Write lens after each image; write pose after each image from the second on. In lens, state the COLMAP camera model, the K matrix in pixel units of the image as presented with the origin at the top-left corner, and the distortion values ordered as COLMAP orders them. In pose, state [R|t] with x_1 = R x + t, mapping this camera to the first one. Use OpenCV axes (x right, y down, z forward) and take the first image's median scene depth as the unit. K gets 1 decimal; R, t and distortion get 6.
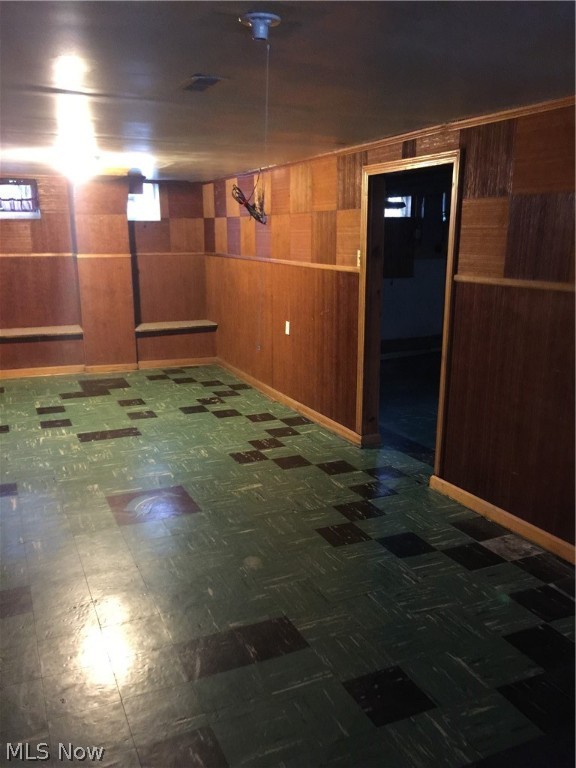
lens RADIAL K [[651.2, 0, 288.0], [0, 651.2, 385.0], [0, 0, 1]] dist [0.050898, -0.061093]
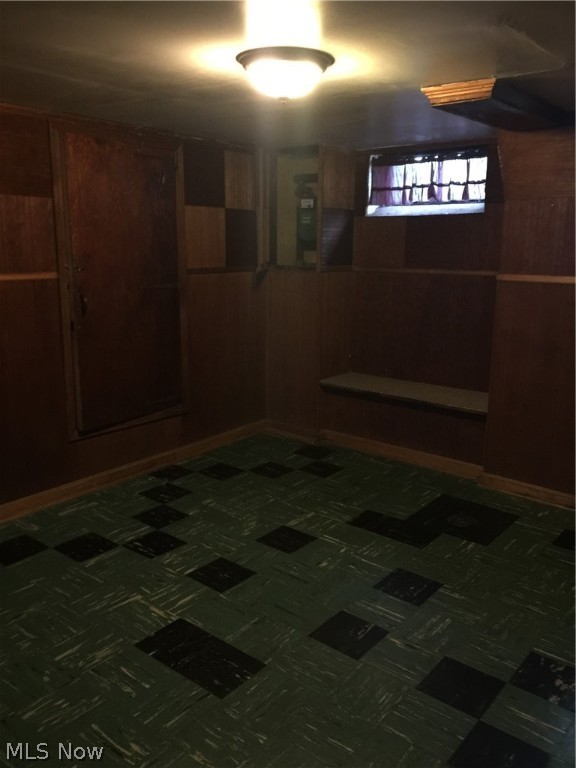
lens RADIAL K [[651.2, 0, 287.7], [0, 651.2, 383.3], [0, 0, 1]] dist [0.050898, -0.061093]
pose [[0.438025, 0.191828, -0.878258, 0.116376], [-0.203662, 0.972741, 0.110890, -0.155574], [0.875589, 0.130295, 0.465153, 0.691710]]
